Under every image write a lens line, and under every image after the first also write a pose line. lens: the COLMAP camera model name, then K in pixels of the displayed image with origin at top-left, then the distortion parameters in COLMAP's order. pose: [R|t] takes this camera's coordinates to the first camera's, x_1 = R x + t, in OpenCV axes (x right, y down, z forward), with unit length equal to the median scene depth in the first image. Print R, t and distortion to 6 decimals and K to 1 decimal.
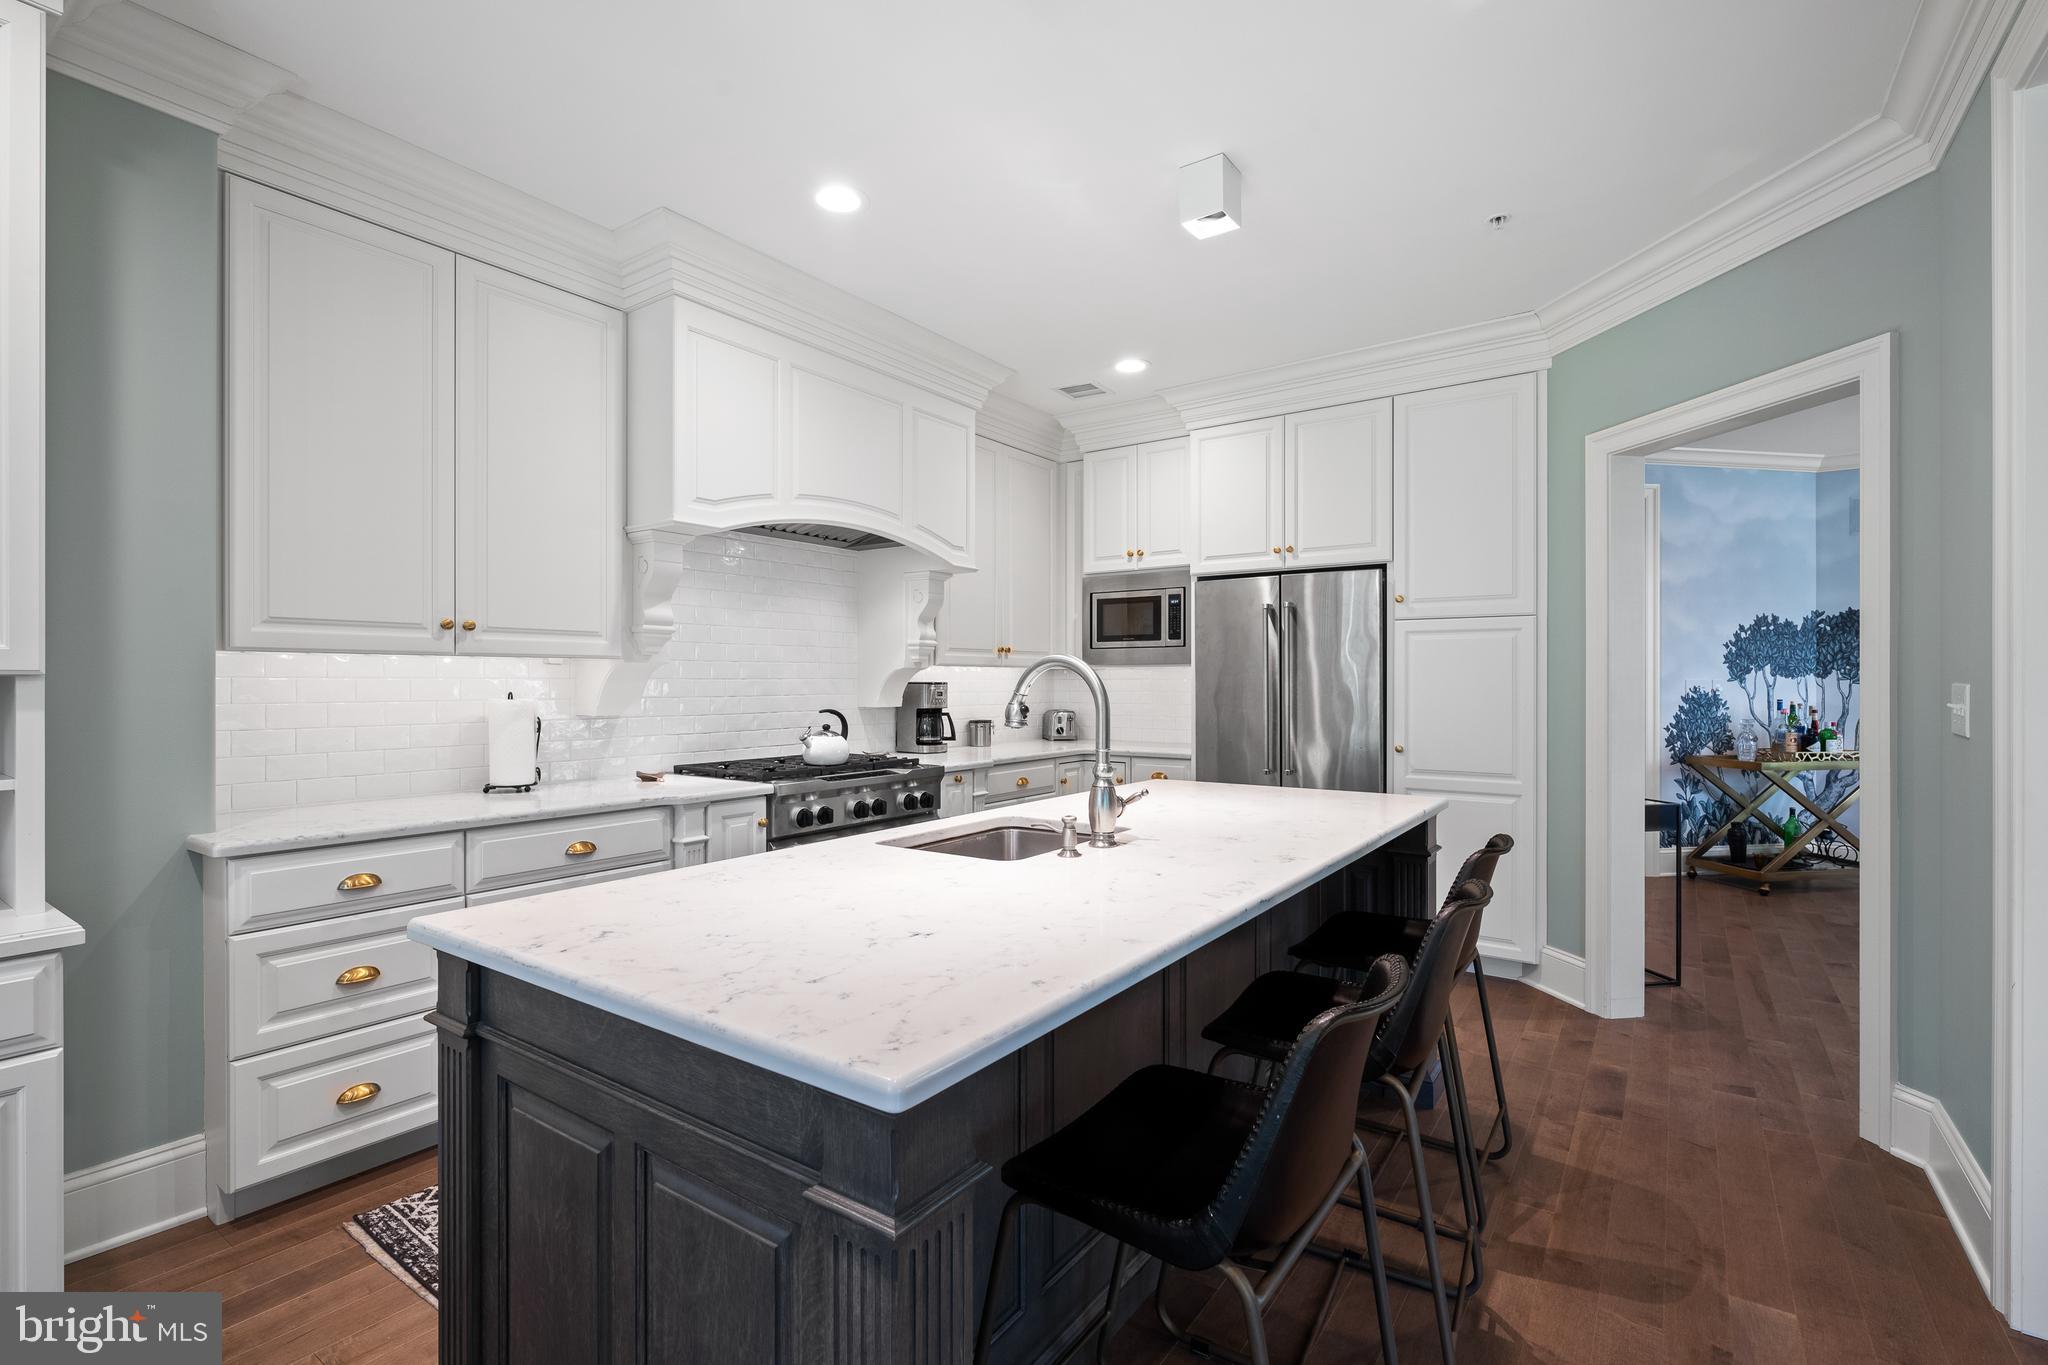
lens RADIAL K [[916.1, 0, 1018.6], [0, 916.1, 679.4], [0, 0, 1]] dist [-0.000847, 0.000065]
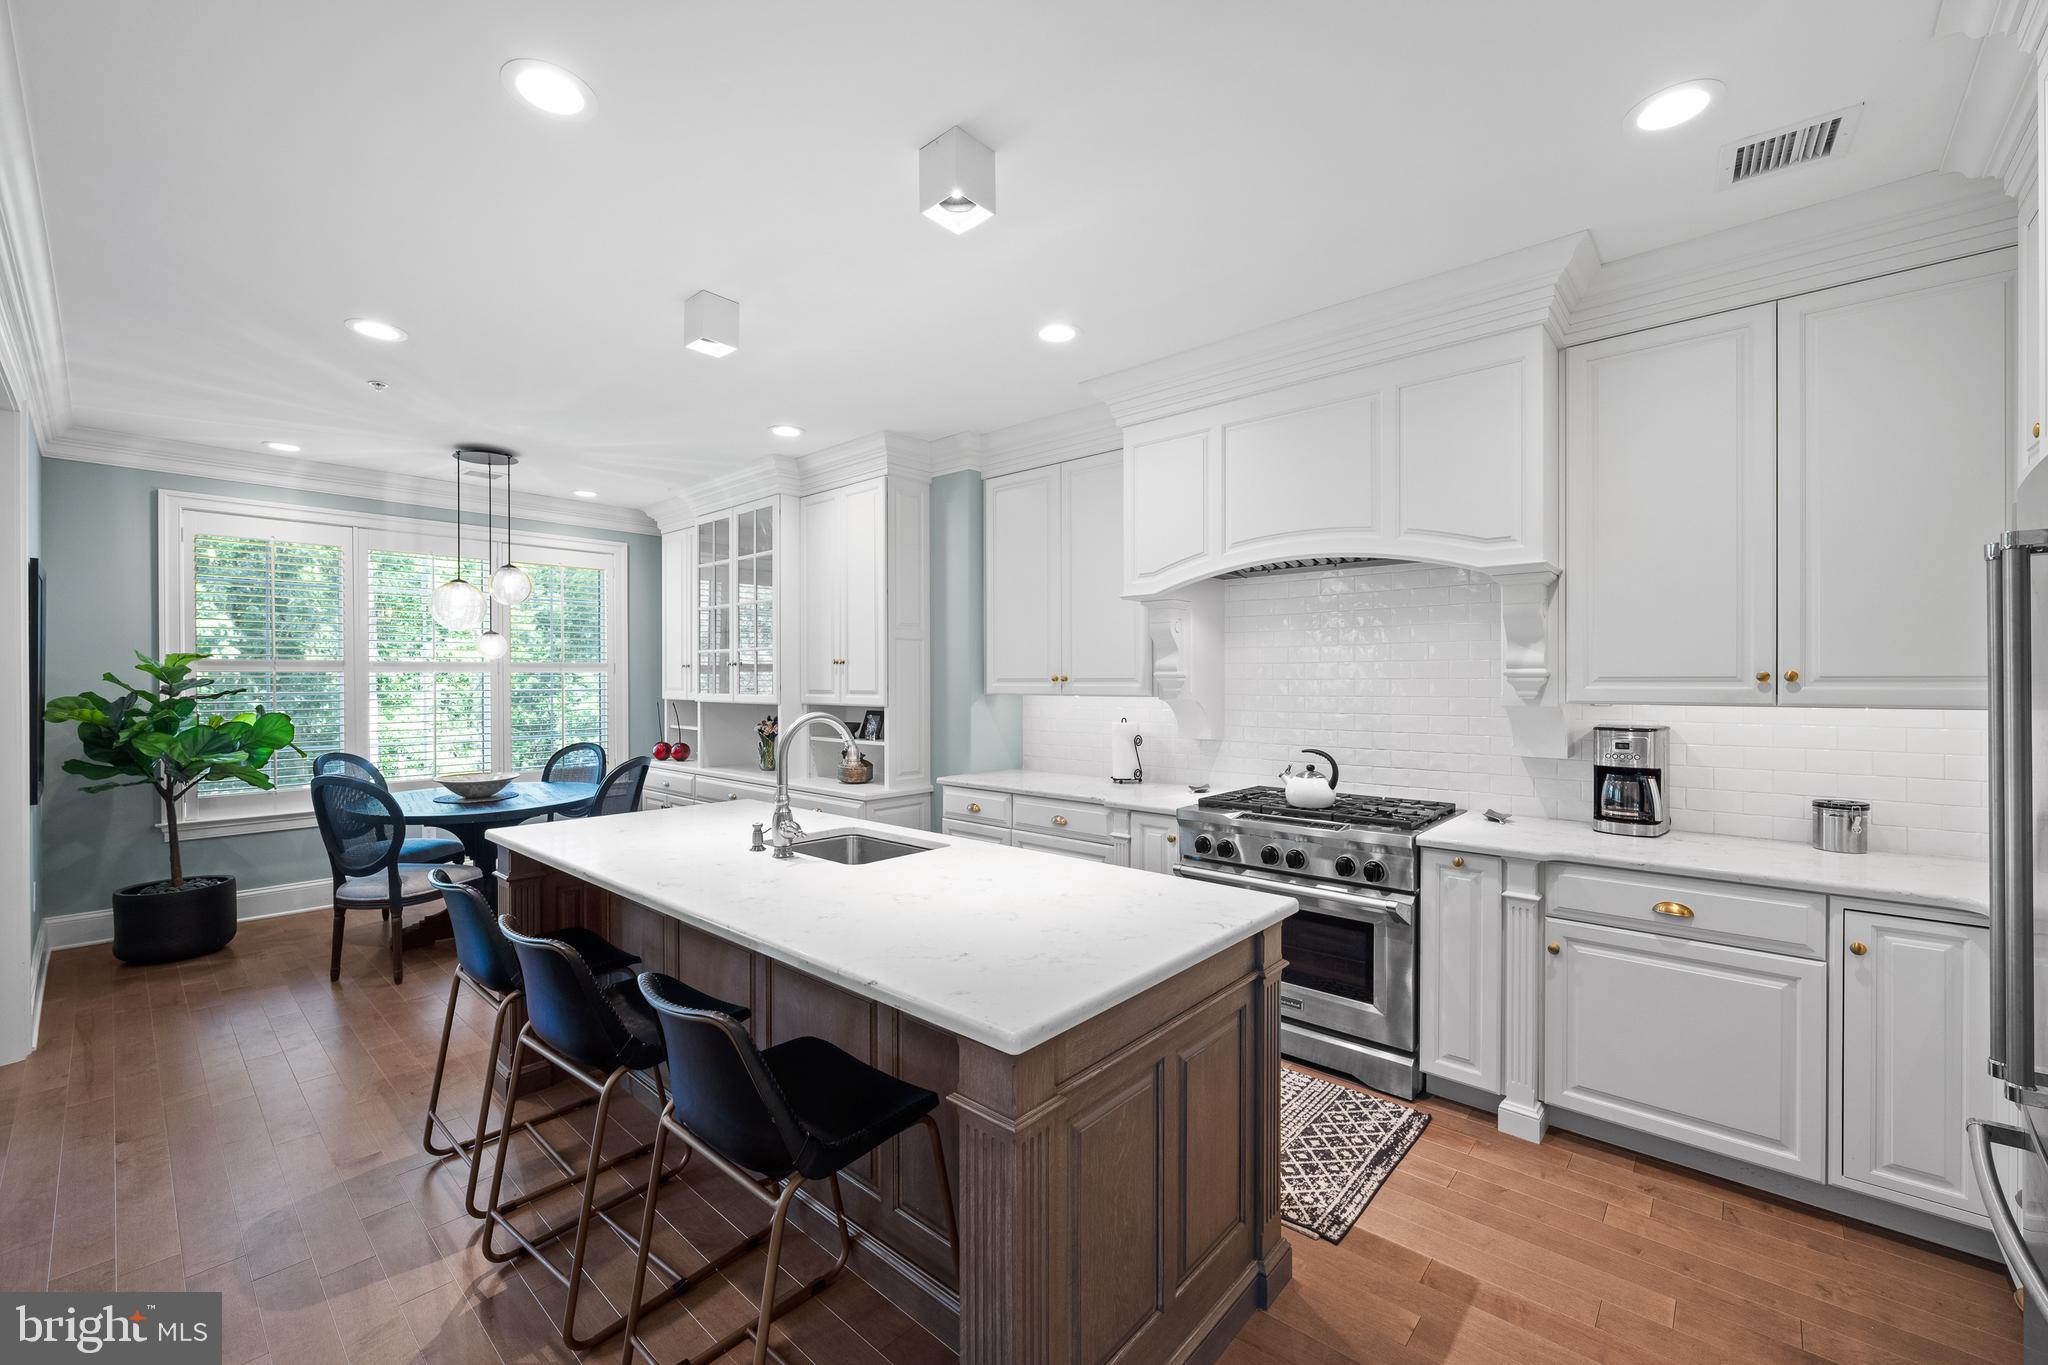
lens RADIAL K [[822.4, 0, 1020.6], [0, 822.4, 684.8], [0, 0, 1]] dist [-0.007572, 0.001075]
pose [[-0.109441, 0.006272, -0.993973, 0.813335], [0.002501, 0.999979, 0.006035, -0.049272], [0.993990, -0.001825, -0.109455, 0.949367]]
